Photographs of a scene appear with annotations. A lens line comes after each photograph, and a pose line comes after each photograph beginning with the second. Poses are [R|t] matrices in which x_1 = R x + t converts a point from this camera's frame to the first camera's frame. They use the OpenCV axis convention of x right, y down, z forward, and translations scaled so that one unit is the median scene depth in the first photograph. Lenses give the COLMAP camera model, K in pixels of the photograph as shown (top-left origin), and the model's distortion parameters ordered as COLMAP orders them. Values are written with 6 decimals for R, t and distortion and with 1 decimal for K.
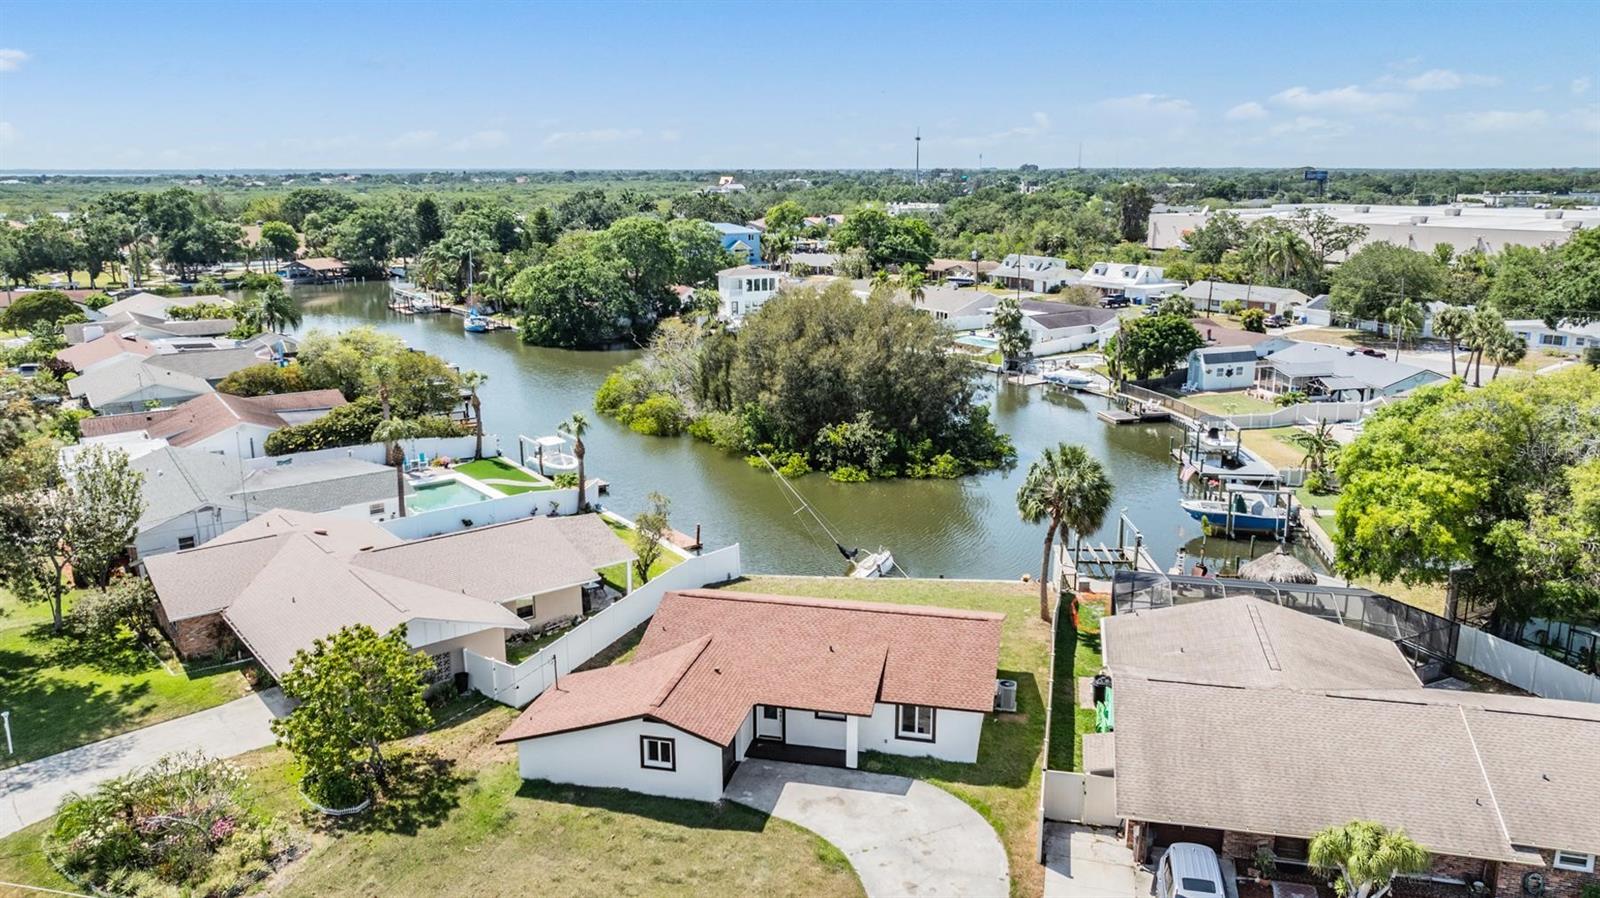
lens RADIAL K [[1153.1, 0, 800.0], [0, 1153.1, 449.0], [0, 0, 1]] dist [-0.024626, 0.006524]
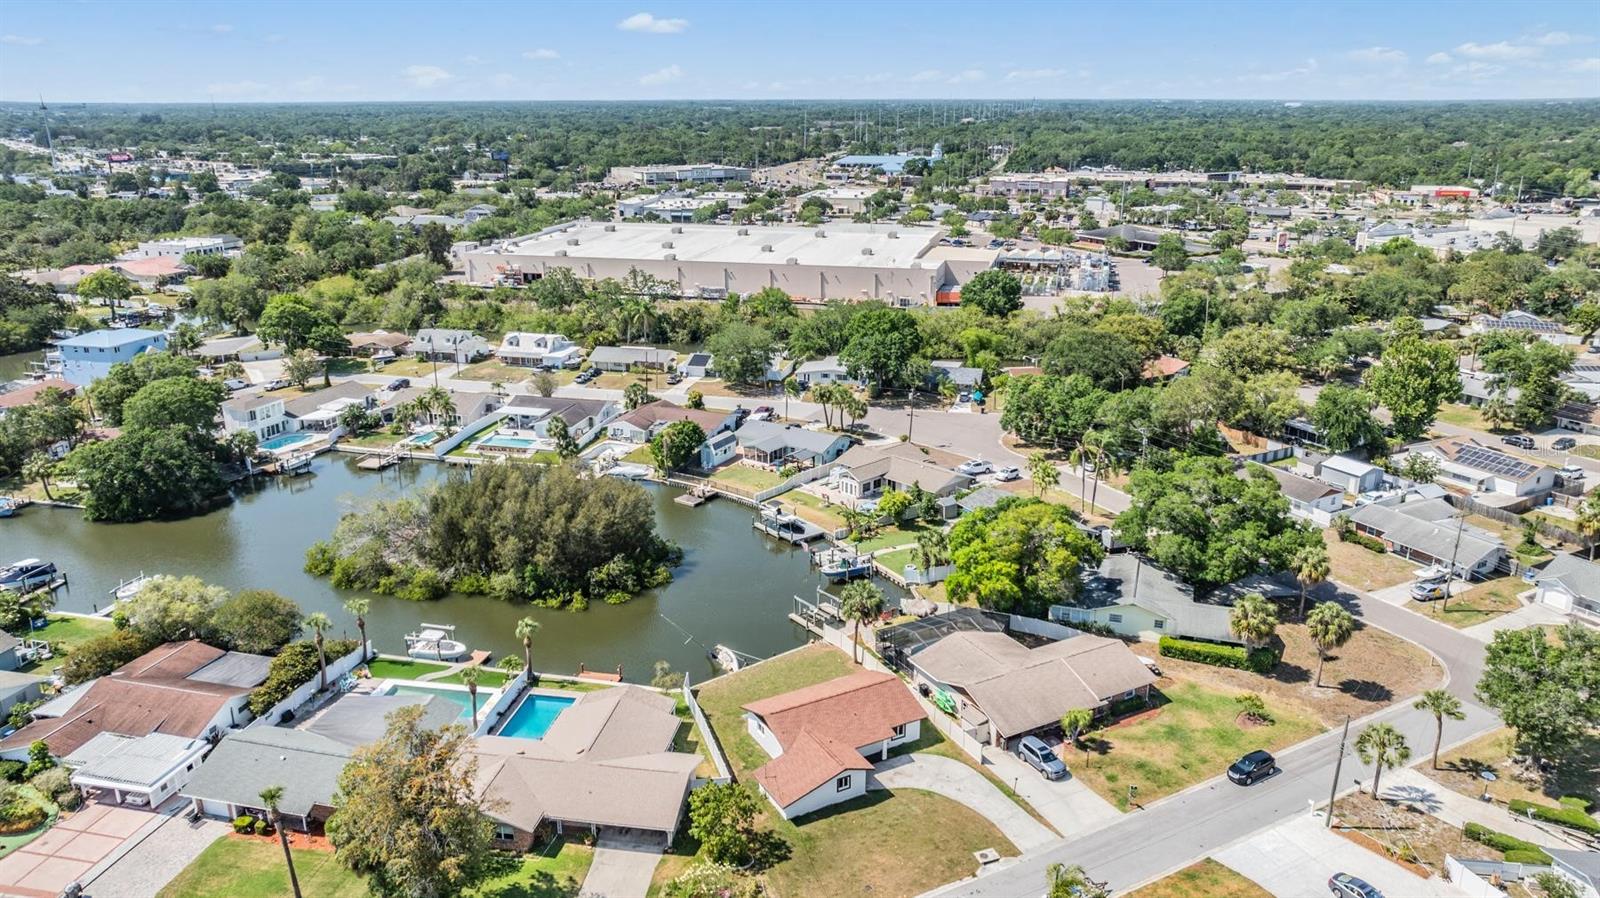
lens RADIAL K [[1118.9, 0, 800.0], [0, 1118.9, 449.0], [0, 0, 1]] dist [-0.021612, 0.001020]
pose [[0.746803, -0.199184, 0.634516, -0.734941], [0.156639, 0.979935, 0.123257, -0.341771], [-0.646335, 0.007342, 0.763018, -0.331725]]
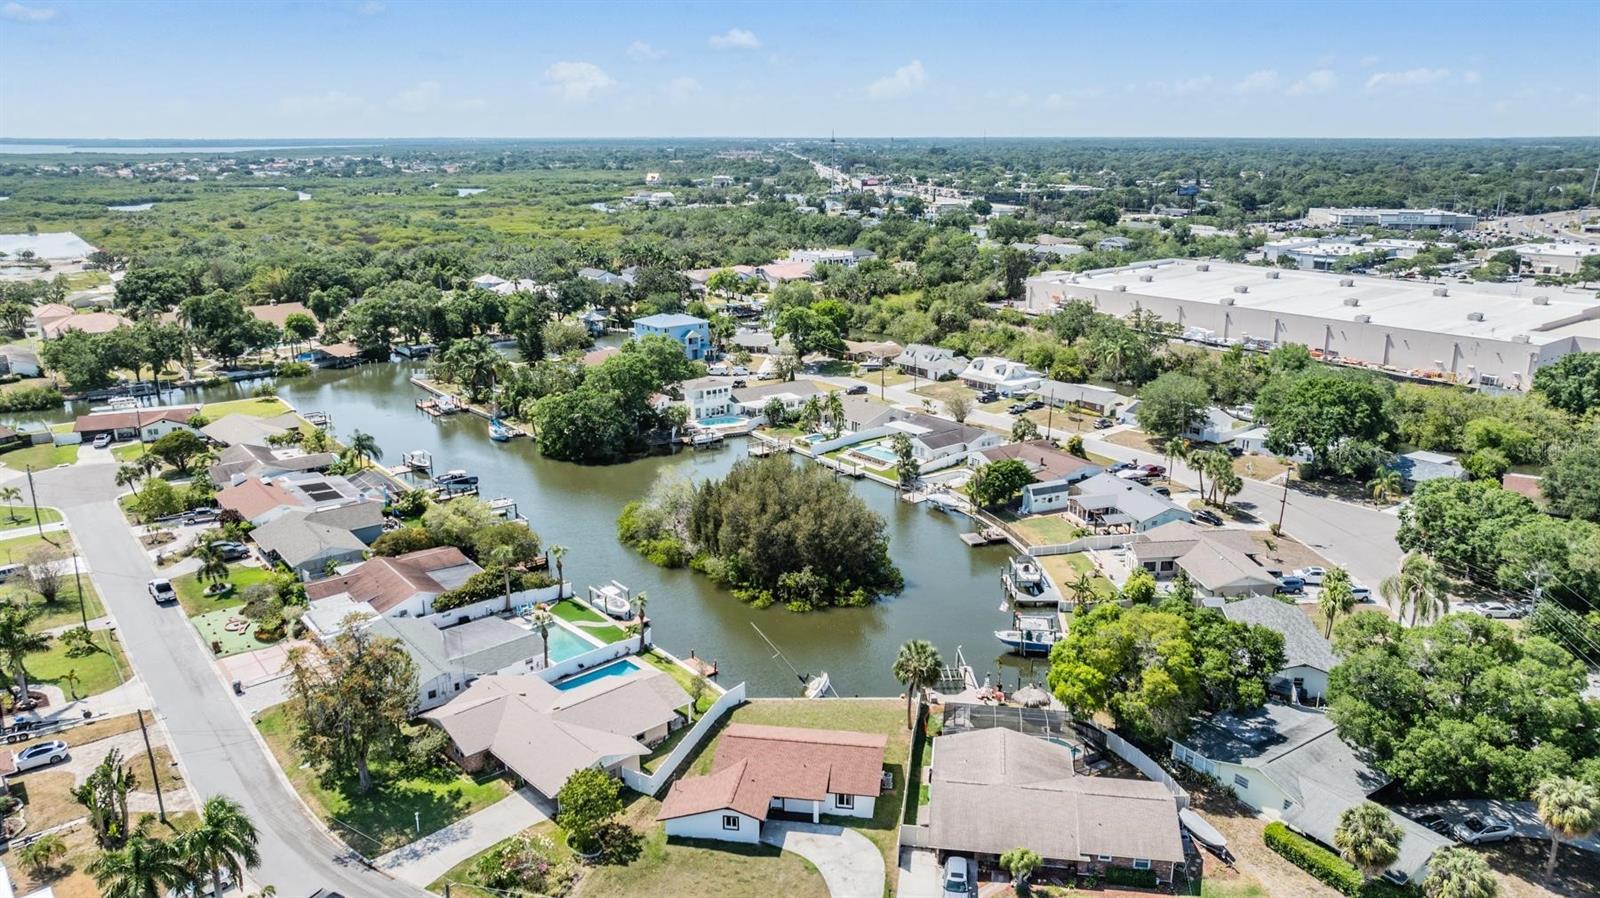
lens RADIAL K [[1118.9, 0, 800.0], [0, 1118.9, 449.0], [0, 0, 1]] dist [-0.021612, 0.001020]
pose [[0.997467, -0.020679, 0.068063, -0.060284], [0.018242, 0.999176, 0.036244, -0.267016], [-0.068756, -0.034911, 0.997022, -0.570342]]
